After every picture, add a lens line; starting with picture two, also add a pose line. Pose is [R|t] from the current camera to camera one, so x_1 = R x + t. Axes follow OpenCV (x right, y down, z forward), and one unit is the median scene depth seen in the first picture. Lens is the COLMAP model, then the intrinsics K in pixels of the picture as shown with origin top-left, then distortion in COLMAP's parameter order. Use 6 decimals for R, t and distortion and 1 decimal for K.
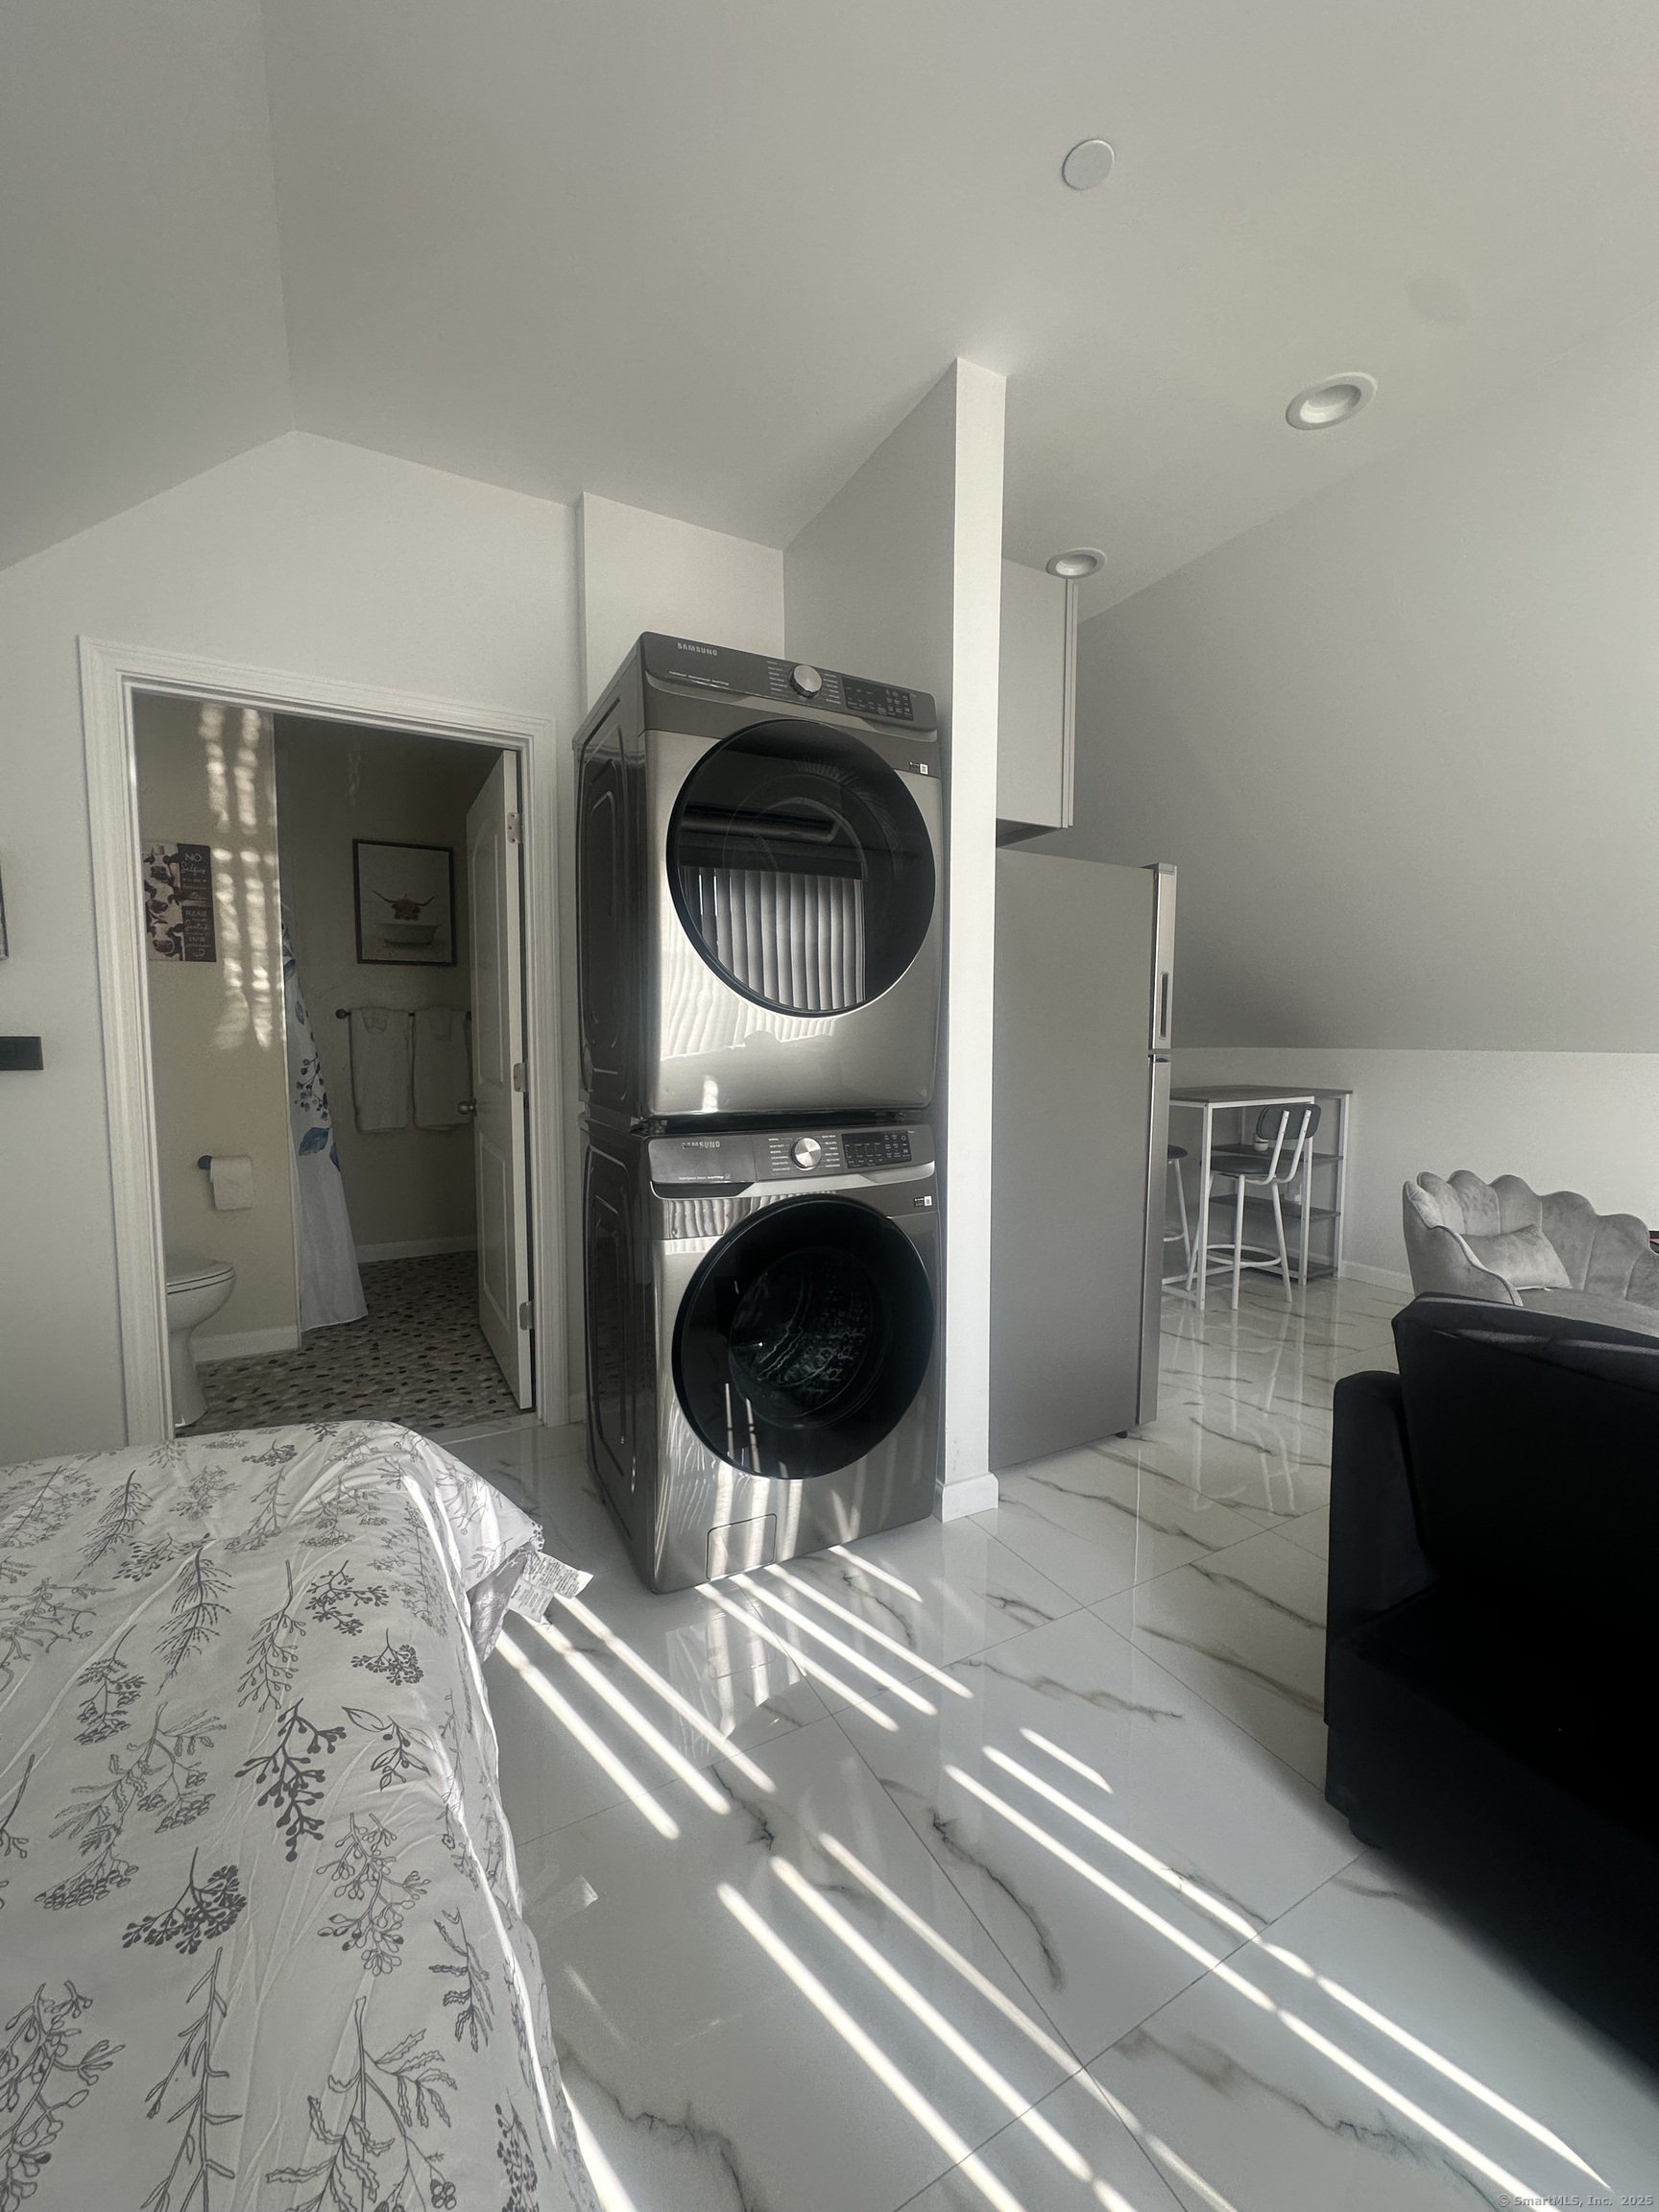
lens RADIAL K [[876.7, 0, 829.5], [0, 876.7, 1106.0], [0, 0, 1]] dist [-0.001262, -0.000483]
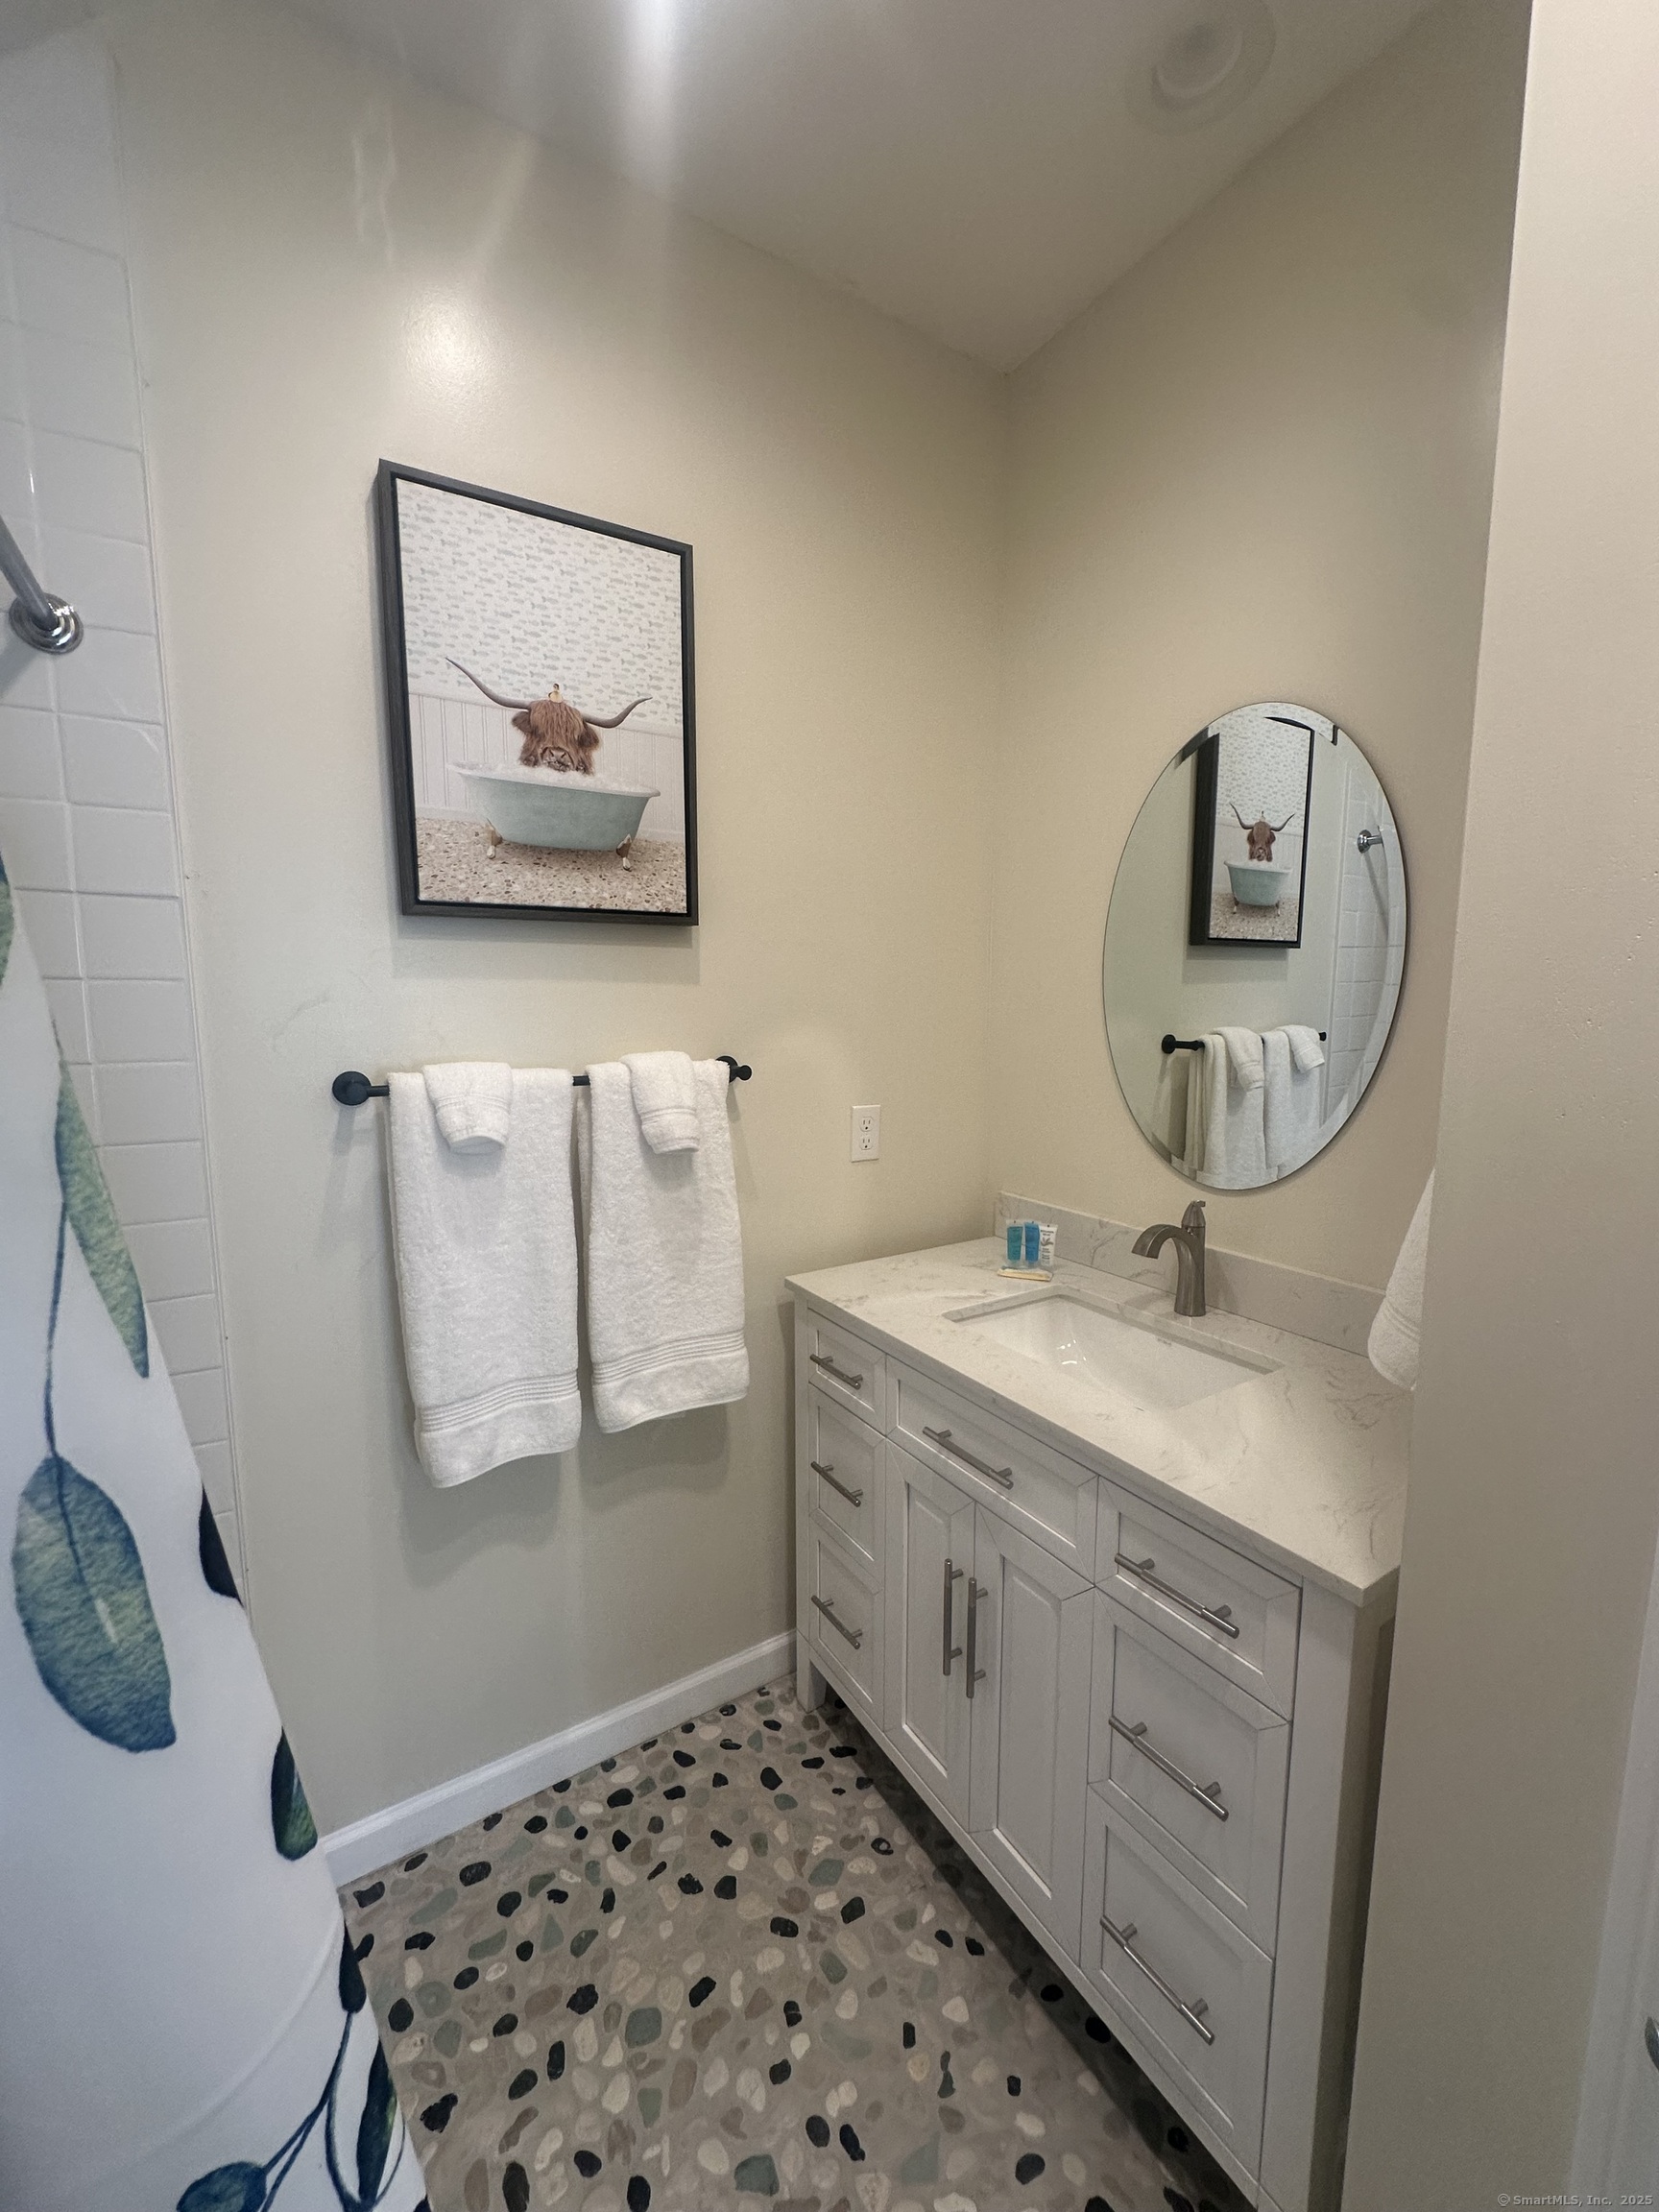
lens RADIAL K [[882.5, 0, 831.7], [0, 882.5, 1102.9], [0, 0, 1]] dist [-0.003579, 0.000960]
pose [[0.998470, -0.011784, 0.054018, -0.574389], [0.009505, 0.999062, 0.042252, -0.155006], [-0.054465, -0.041674, 0.997646, 0.970534]]
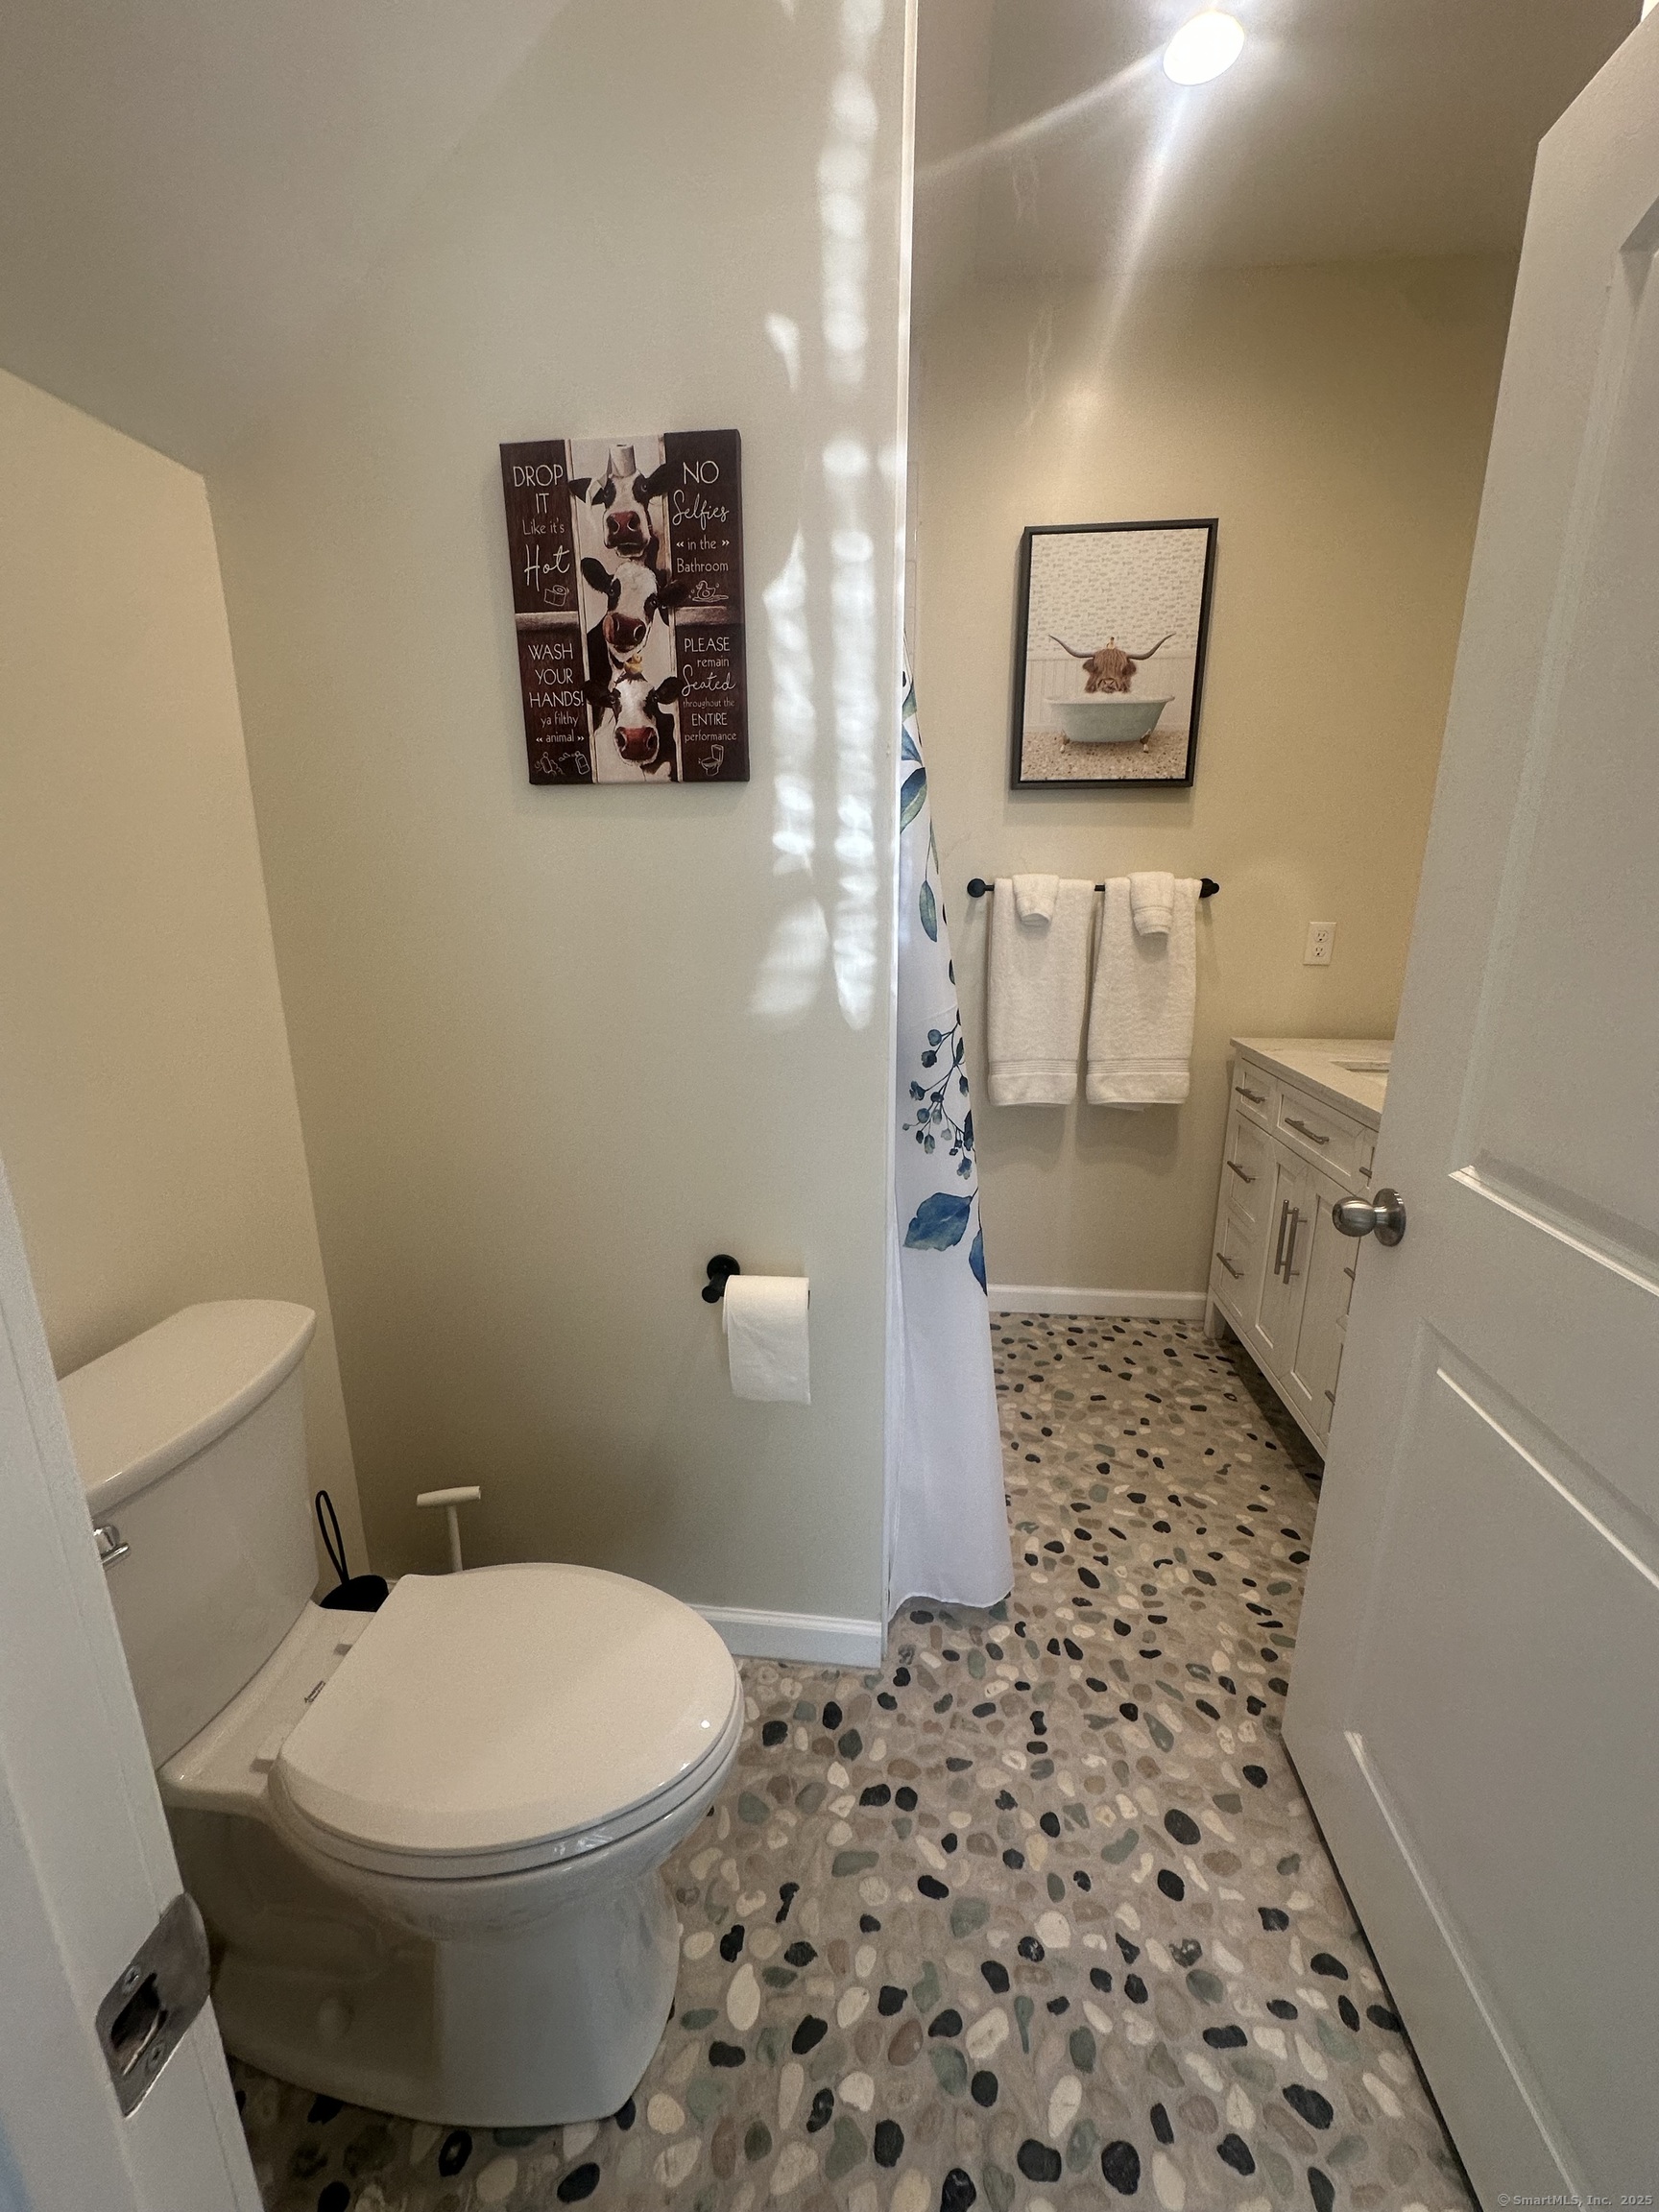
lens RADIAL K [[882.5, 0, 831.7], [0, 882.5, 1102.9], [0, 0, 1]] dist [-0.003579, 0.000960]
pose [[0.822051, 0.135628, -0.553025, -0.429295], [-0.041653, 0.982940, 0.179148, -0.094904], [0.567888, -0.124233, 0.813676, 0.673664]]
